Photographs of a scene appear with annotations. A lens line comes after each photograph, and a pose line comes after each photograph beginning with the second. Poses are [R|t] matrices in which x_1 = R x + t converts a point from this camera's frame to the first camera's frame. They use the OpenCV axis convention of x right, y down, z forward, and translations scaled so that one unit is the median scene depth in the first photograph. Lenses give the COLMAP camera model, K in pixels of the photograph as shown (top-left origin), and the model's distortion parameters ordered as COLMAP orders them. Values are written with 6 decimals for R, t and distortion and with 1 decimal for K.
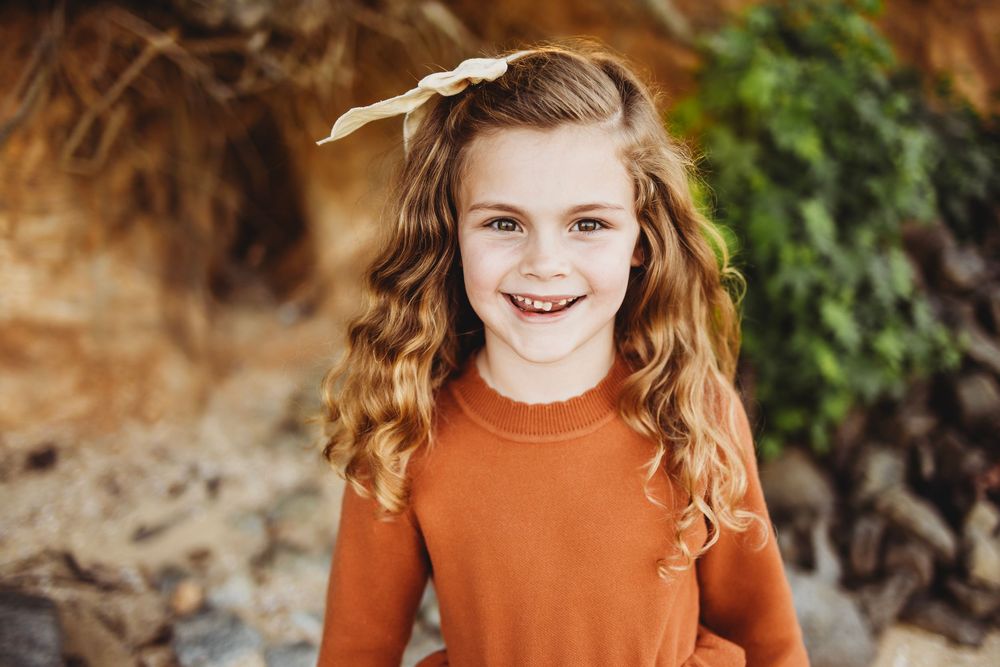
lens RADIAL K [[975.5, 0, 493.1], [0, 975.5, 334.6], [0, 0, 1]] dist [0.006176, 0.008251]
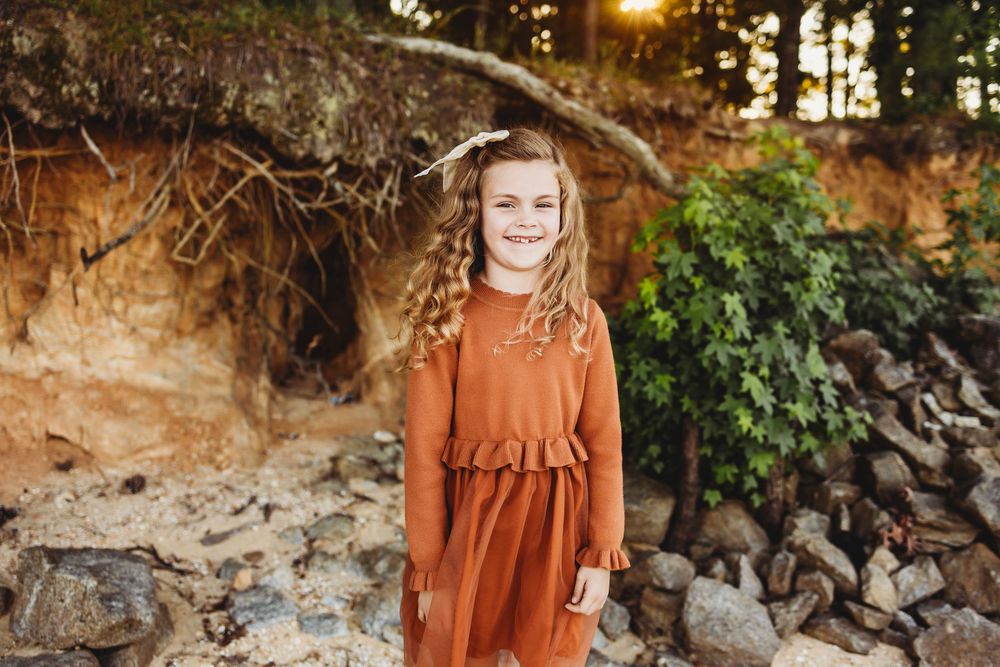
lens RADIAL K [[975.5, 0, 493.1], [0, 975.5, 334.6], [0, 0, 1]] dist [0.006176, 0.008251]
pose [[0.997594, 0.046034, -0.051844, 0.062254], [-0.053971, 0.984998, -0.163906, 0.135688], [0.043521, 0.166309, 0.985113, -0.282820]]
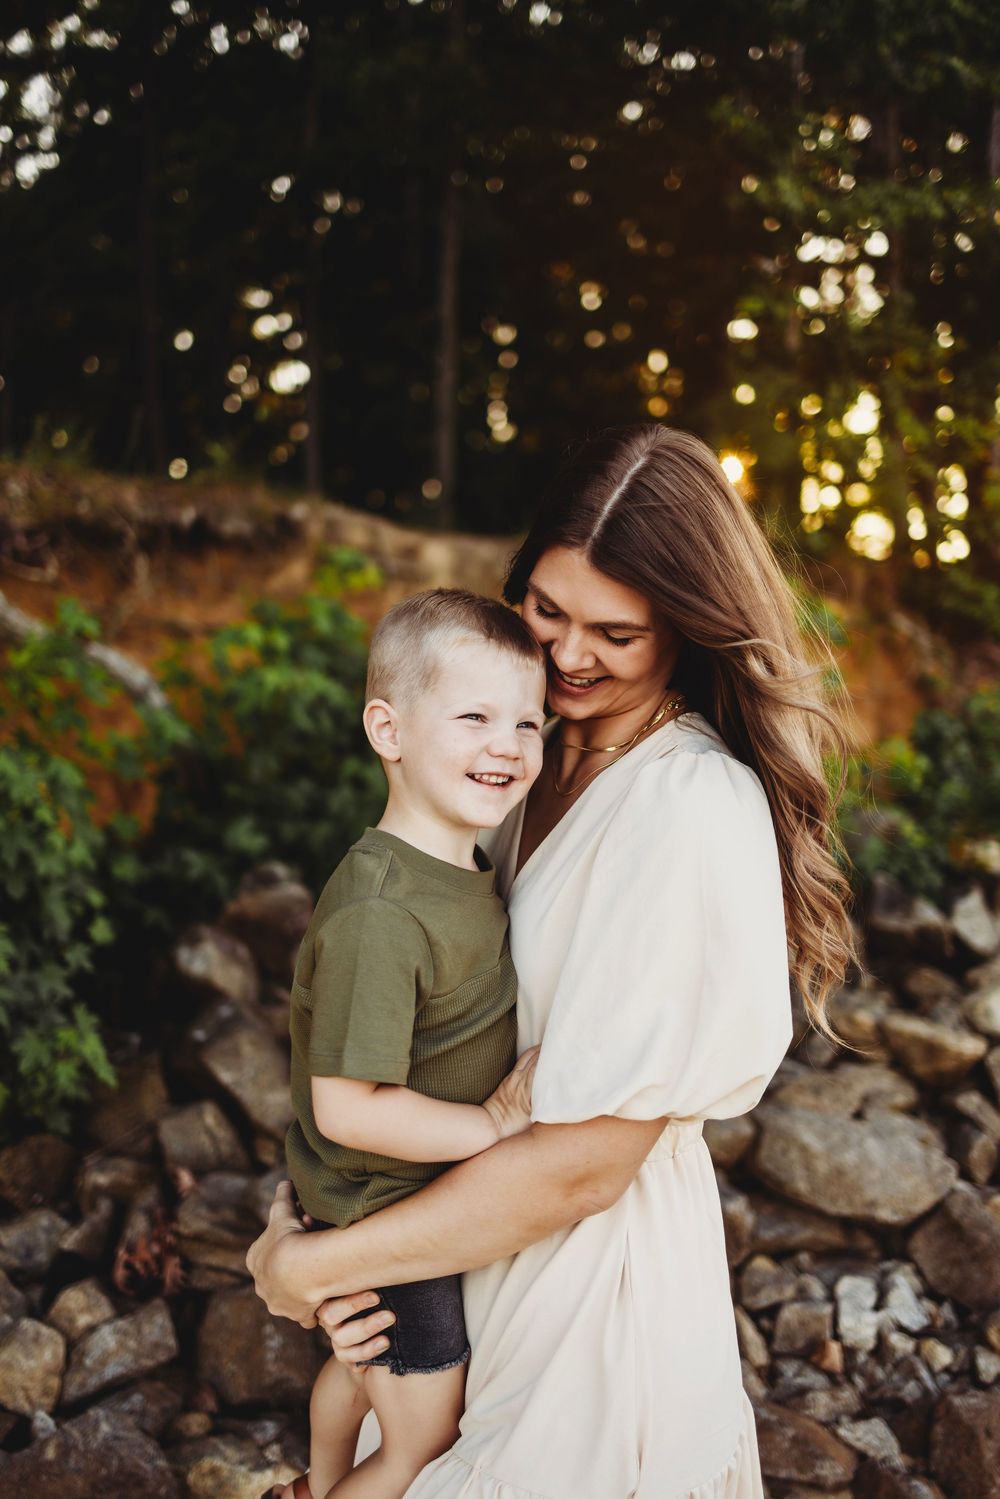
lens RADIAL K [[1458.3, 0, 508.1], [0, 1458.3, 752.3], [0, 0, 1]] dist [0.009230, 0.006008]
pose [[0.999053, 0.035642, -0.024959, 0.820400], [-0.040655, 0.969034, -0.243556, 0.045796], [0.015506, 0.244340, 0.969566, -0.083175]]
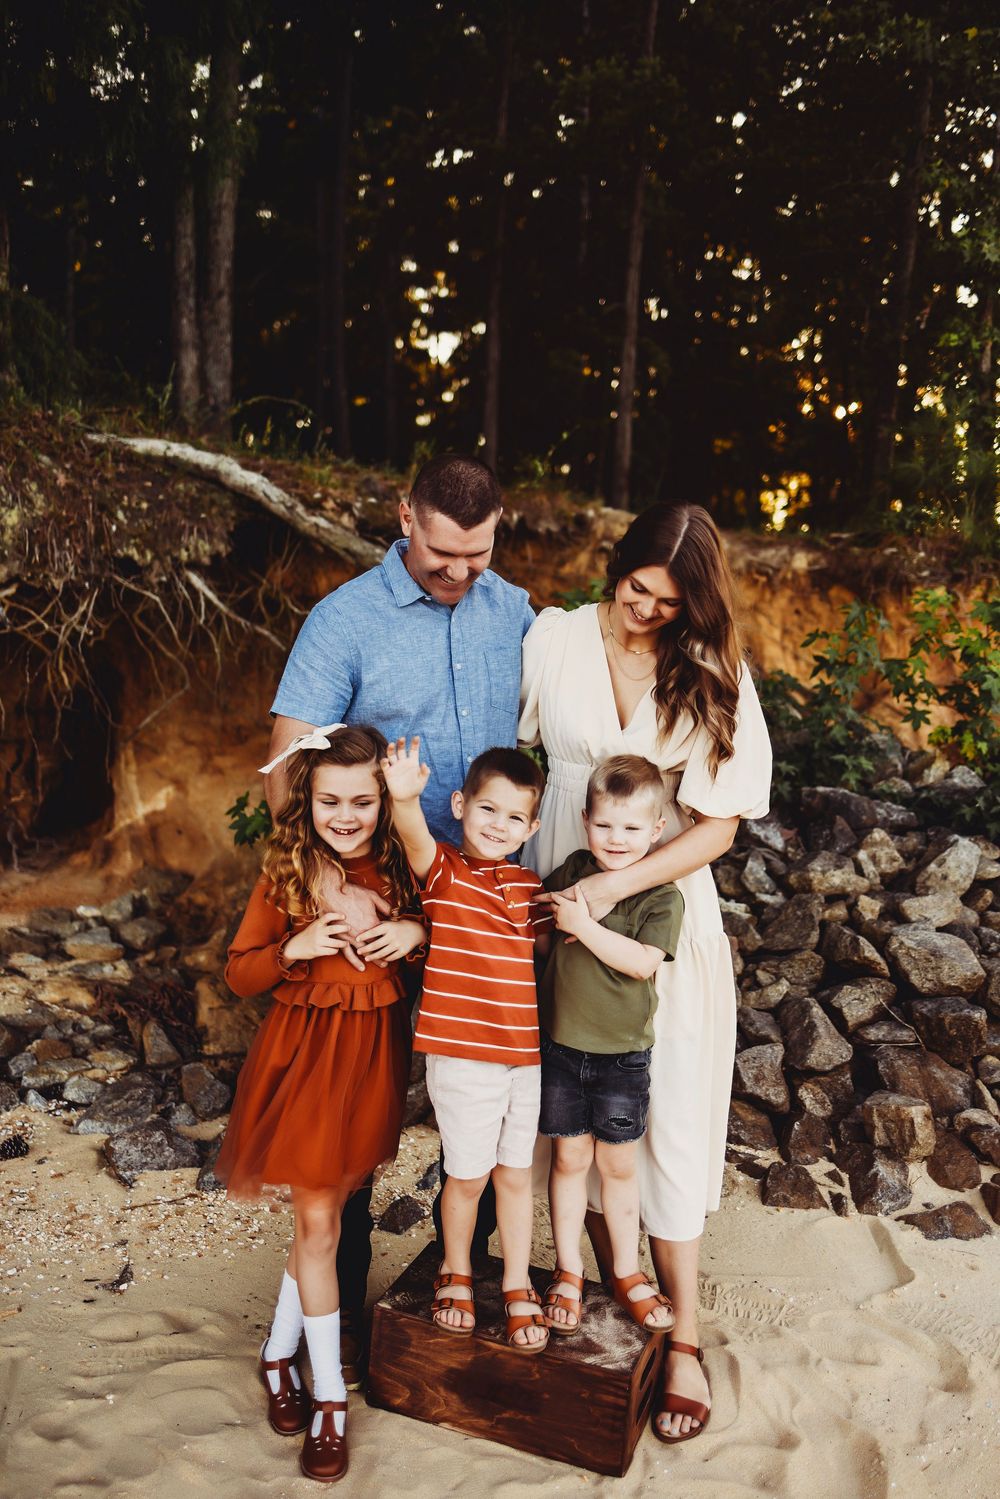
lens RADIAL K [[1462.3, 0, 500.0], [0, 1462.3, 749.5], [0, 0, 1]] dist [0.006176, 0.008251]
pose [[0.991534, 0.069455, -0.109711, 0.602792], [-0.092166, 0.971616, -0.217872, 0.220334], [0.091465, 0.226139, 0.969791, -0.636043]]
